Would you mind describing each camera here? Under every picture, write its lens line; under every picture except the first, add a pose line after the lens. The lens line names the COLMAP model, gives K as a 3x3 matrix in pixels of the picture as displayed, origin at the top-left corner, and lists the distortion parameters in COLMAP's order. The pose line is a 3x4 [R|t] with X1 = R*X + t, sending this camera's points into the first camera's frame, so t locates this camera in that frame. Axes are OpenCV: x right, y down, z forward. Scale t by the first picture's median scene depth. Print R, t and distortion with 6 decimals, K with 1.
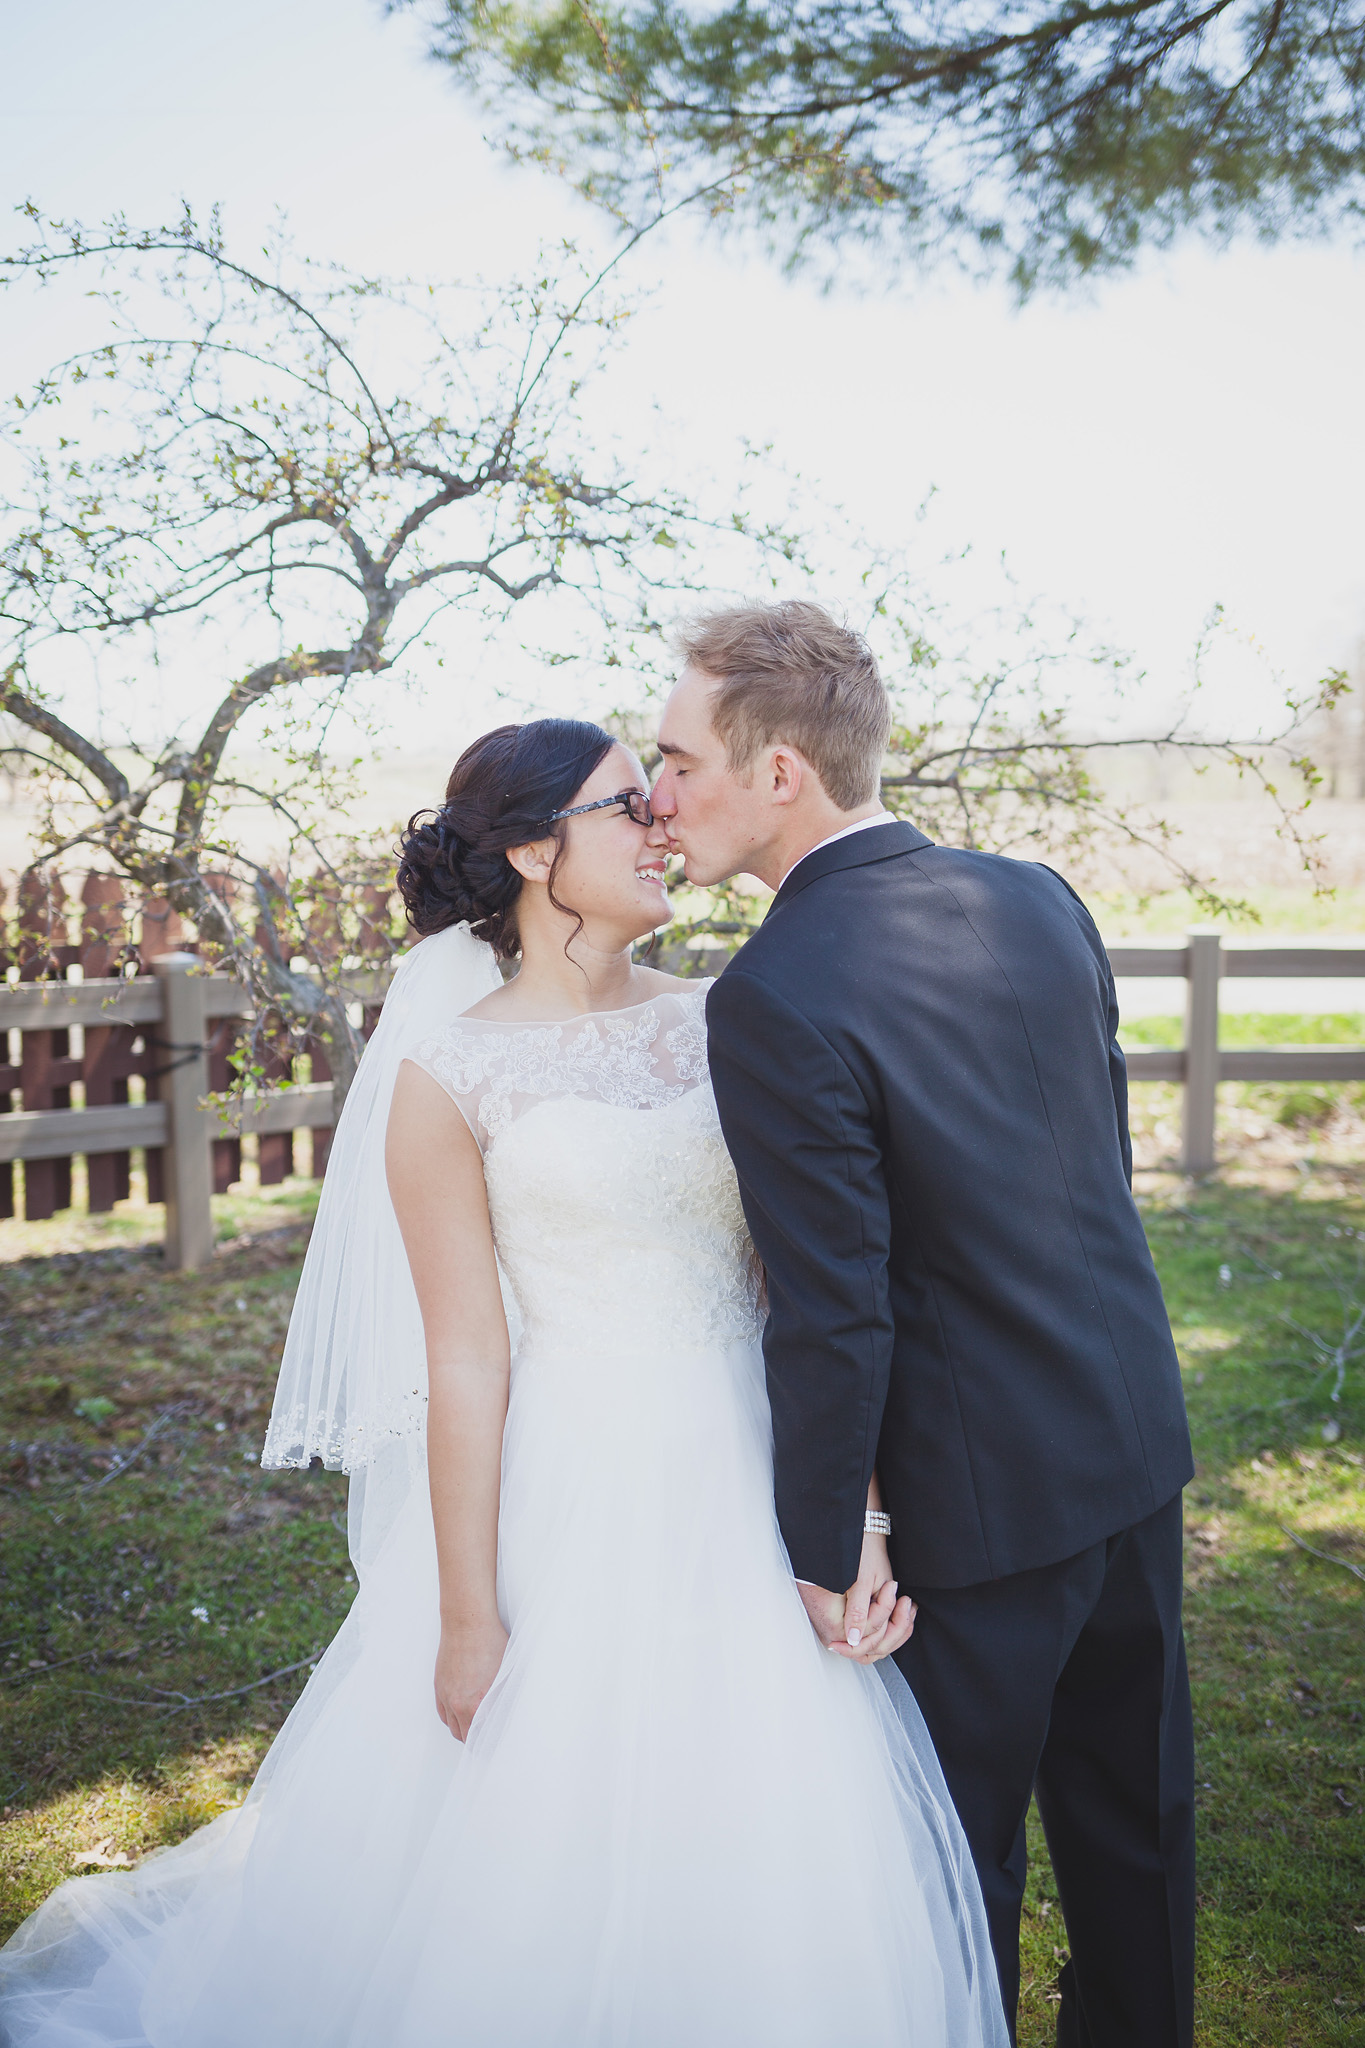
lens RADIAL K [[2309.4, 0, 684.8], [0, 2309.4, 992.2], [0, 0, 1]] dist [-0.013240, 0.000214]
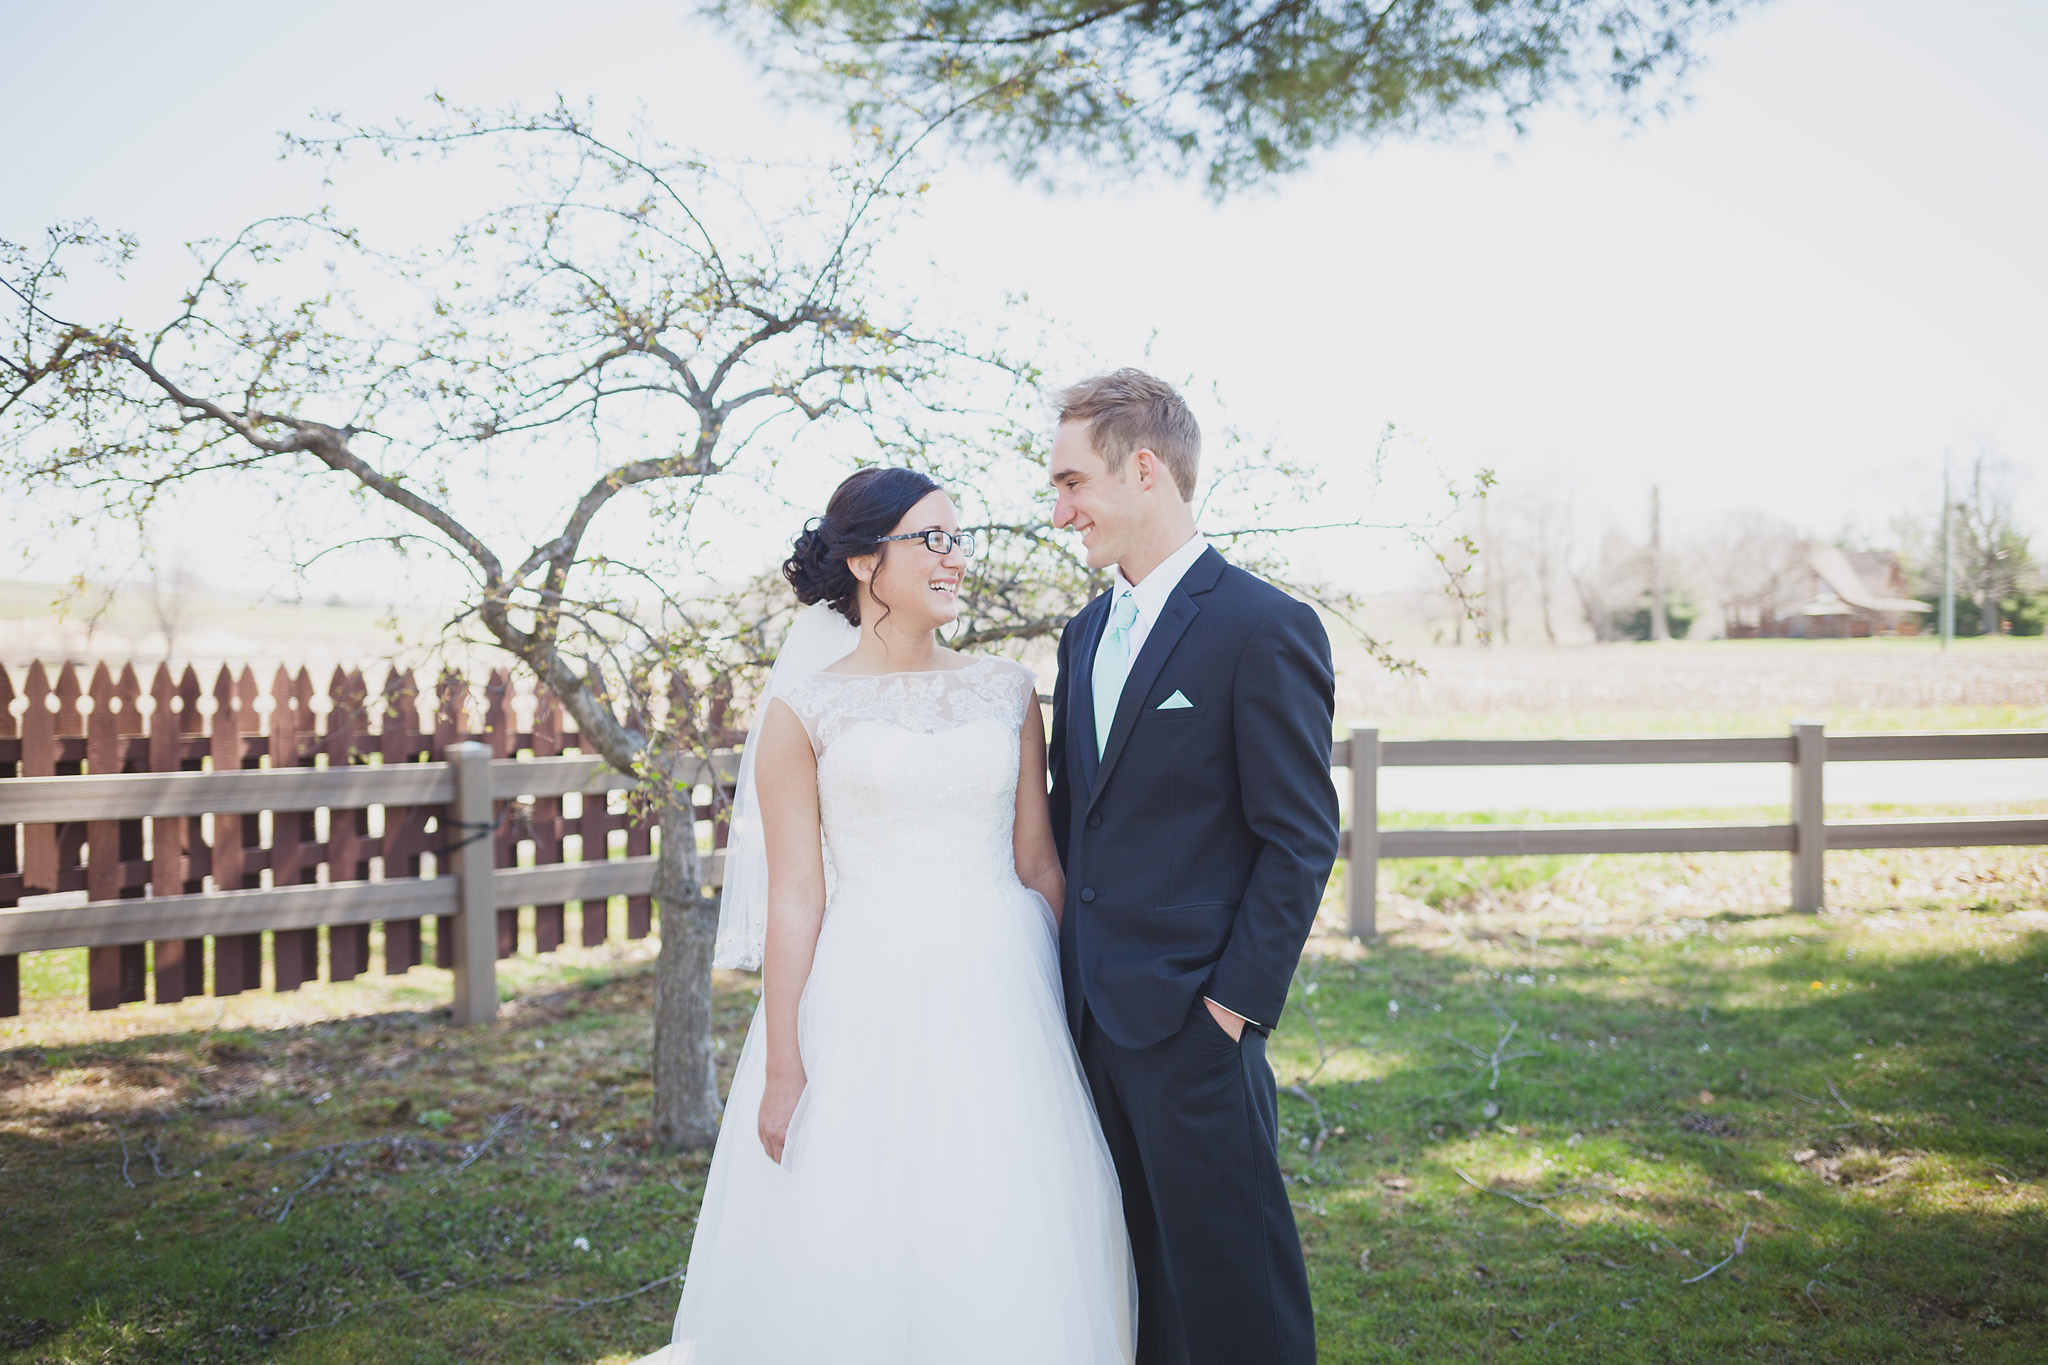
lens RADIAL K [[2309.4, 0, 1023.8], [0, 2309.4, 688.7], [0, 0, 1]] dist [-0.013240, 0.000214]
pose [[0.995986, -0.004056, 0.089413, -0.075063], [0.010614, 0.997277, -0.072983, 0.061745], [-0.088873, 0.073639, 0.993317, -0.206032]]
